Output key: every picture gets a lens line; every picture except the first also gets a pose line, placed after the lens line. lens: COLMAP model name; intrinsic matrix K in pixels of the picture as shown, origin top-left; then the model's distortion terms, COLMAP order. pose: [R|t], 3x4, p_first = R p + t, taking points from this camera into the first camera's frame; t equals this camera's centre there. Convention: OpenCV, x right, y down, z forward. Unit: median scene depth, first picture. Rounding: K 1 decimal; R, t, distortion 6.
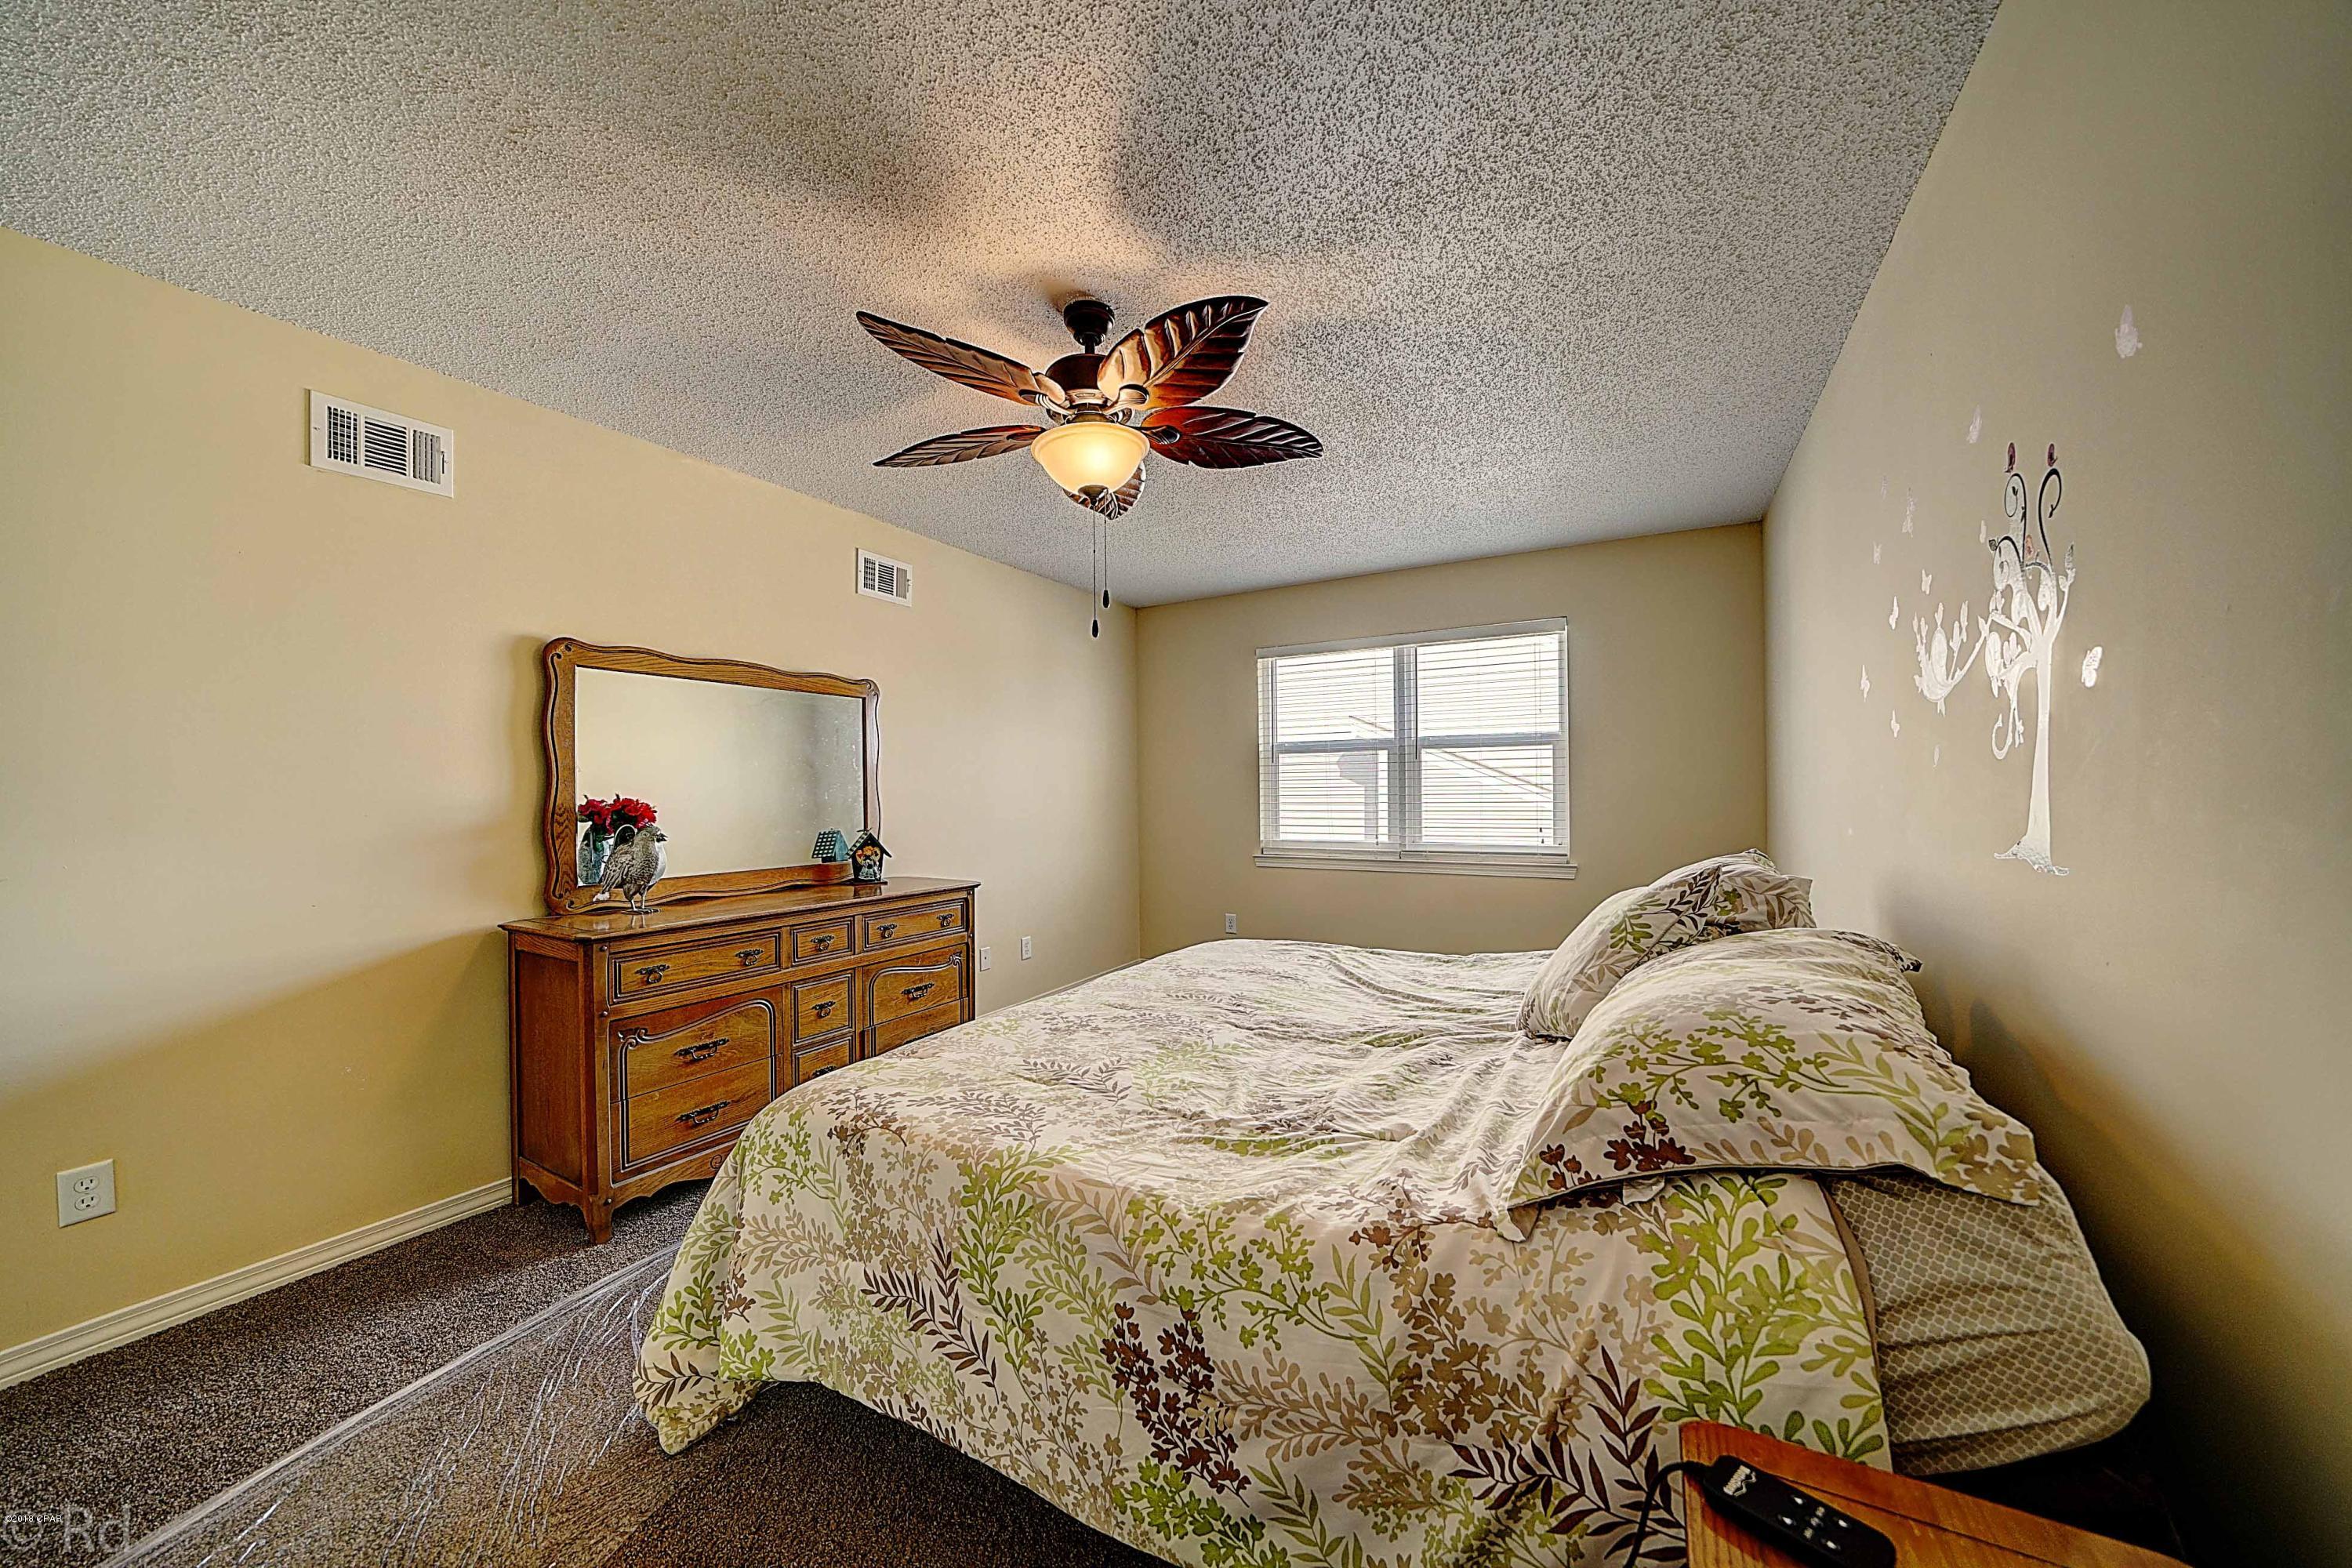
lens RADIAL K [[813.3, 0, 1177.3], [0, 813.3, 790.3], [0, 0, 1]] dist [-0.023110, 0.000076]
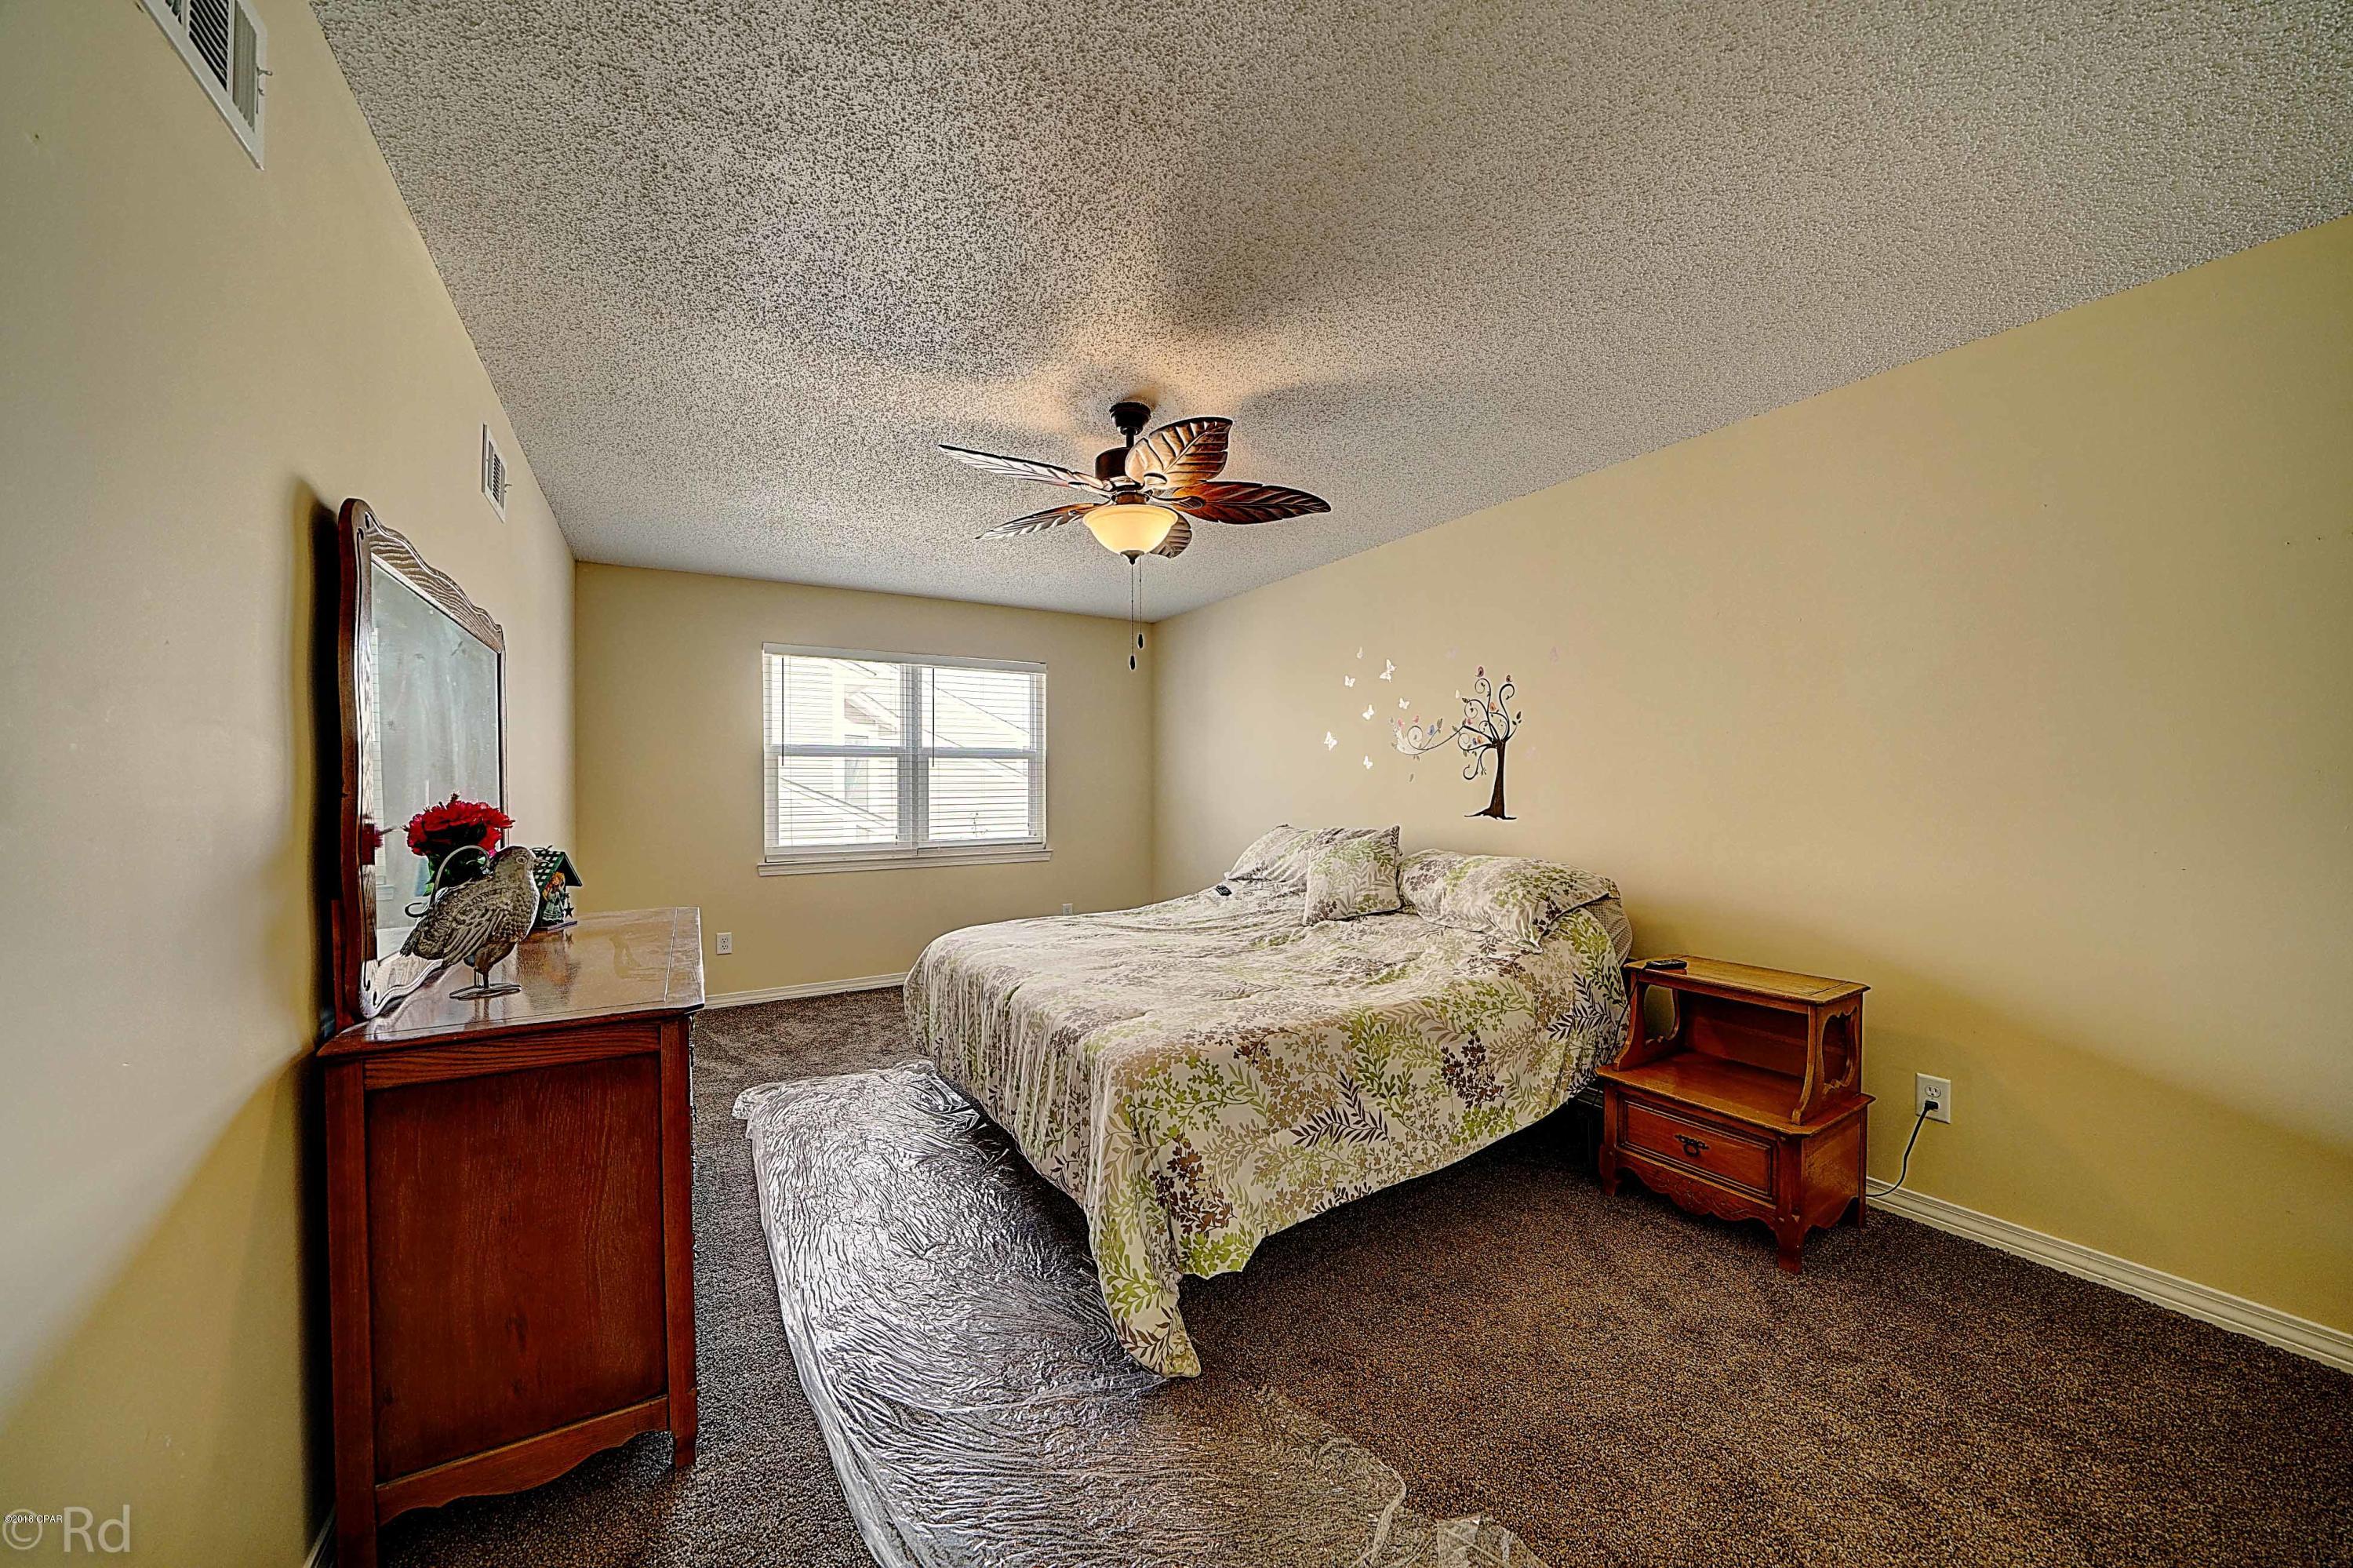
lens RADIAL K [[813.7, 0, 1177.8], [0, 813.7, 790.3], [0, 0, 1]] dist [-0.023110, 0.000076]
pose [[0.484745, 0.007989, 0.874619, -1.821405], [0.000714, 0.999954, -0.009529, 0.017139], [-0.874655, 0.005244, 0.484718, 0.511131]]
